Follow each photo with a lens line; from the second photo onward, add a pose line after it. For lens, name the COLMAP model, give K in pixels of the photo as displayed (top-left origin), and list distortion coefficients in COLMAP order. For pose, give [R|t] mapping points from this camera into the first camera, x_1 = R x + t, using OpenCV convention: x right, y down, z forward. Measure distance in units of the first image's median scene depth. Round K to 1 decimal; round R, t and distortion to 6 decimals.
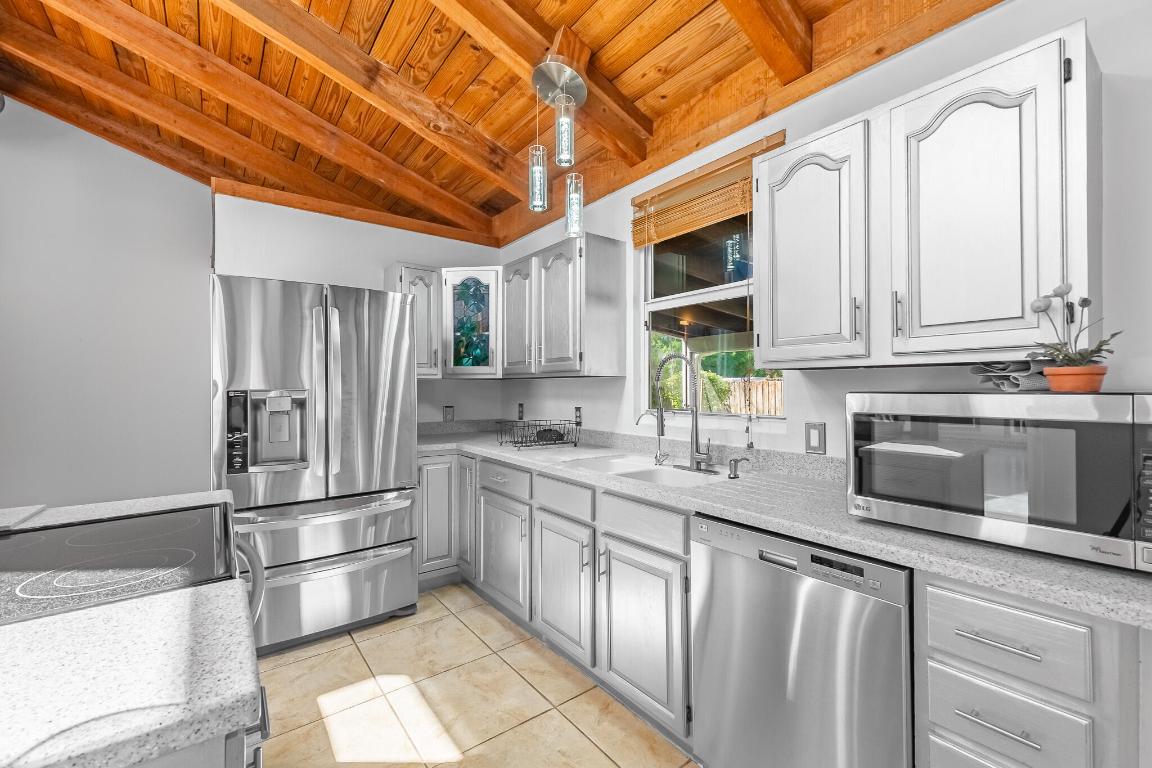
lens RADIAL K [[484.8, 0, 580.0], [0, 484.8, 385.5], [0, 0, 1]] dist [0.008027, -0.000752]
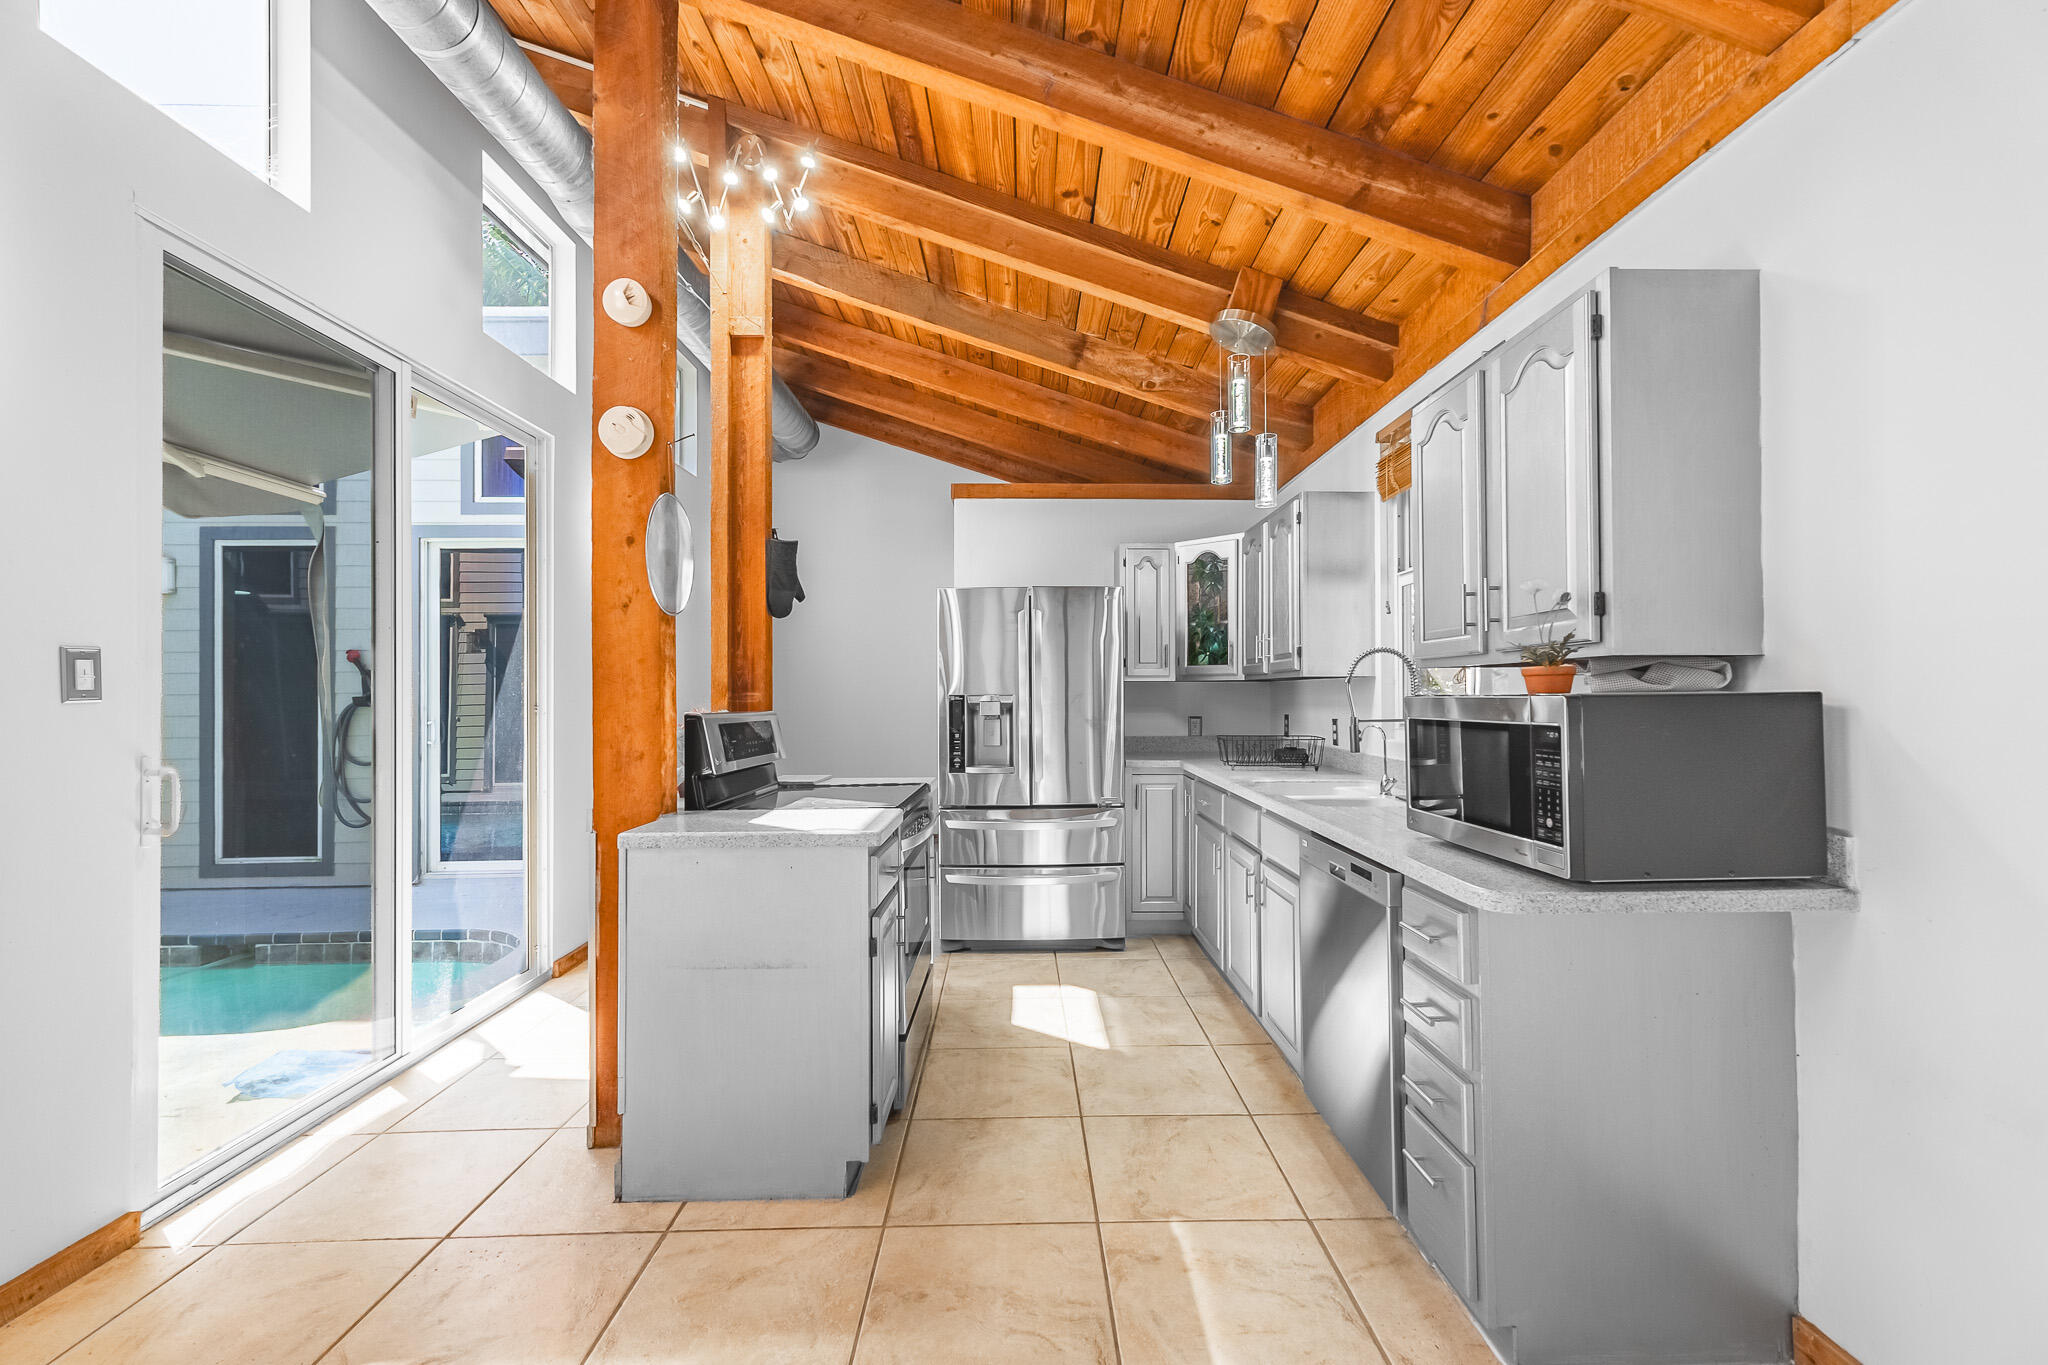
lens RADIAL K [[862.0, 0, 1024.0], [0, 862.0, 685.3], [0, 0, 1]] dist [0.008027, -0.000752]
pose [[0.800757, -0.006537, -0.598953, 0.448416], [0.002918, 0.999971, -0.007011, 0.002298], [0.598982, 0.003866, 0.800753, -0.350018]]
